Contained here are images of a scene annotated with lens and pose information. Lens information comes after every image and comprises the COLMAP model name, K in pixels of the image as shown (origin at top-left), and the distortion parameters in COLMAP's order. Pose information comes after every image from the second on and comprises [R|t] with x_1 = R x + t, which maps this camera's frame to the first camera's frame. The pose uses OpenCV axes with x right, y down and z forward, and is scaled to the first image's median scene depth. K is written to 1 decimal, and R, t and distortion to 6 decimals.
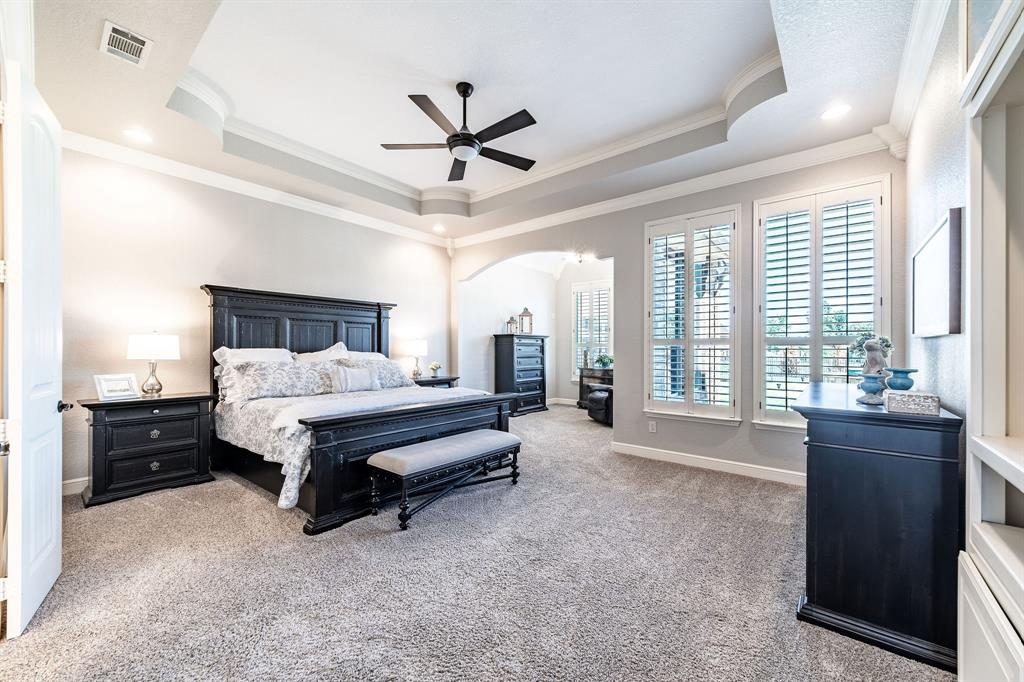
lens RADIAL K [[399.2, 0, 515.9], [0, 399.2, 349.1], [0, 0, 1]] dist [-0.001963, 0.000004]
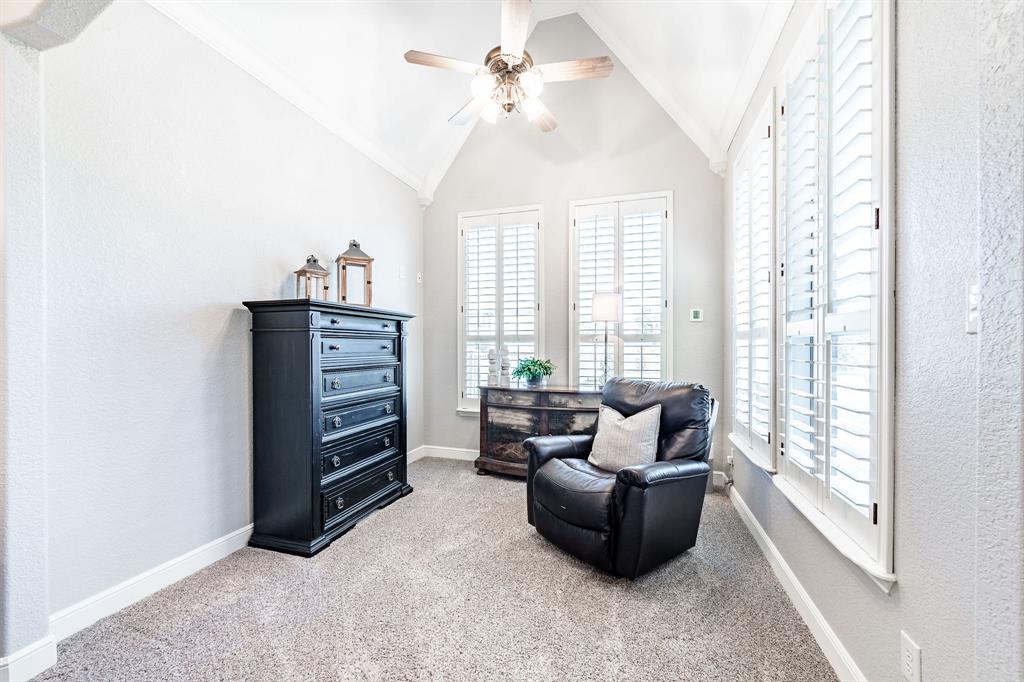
lens RADIAL K [[399.2, 0, 515.9], [0, 399.2, 349.1], [0, 0, 1]] dist [-0.001963, 0.000004]
pose [[0.931259, -0.001675, 0.364355, 0.029809], [-0.001397, 0.999966, 0.008168, -0.000434], [-0.364356, -0.008116, 0.931224, 0.578677]]
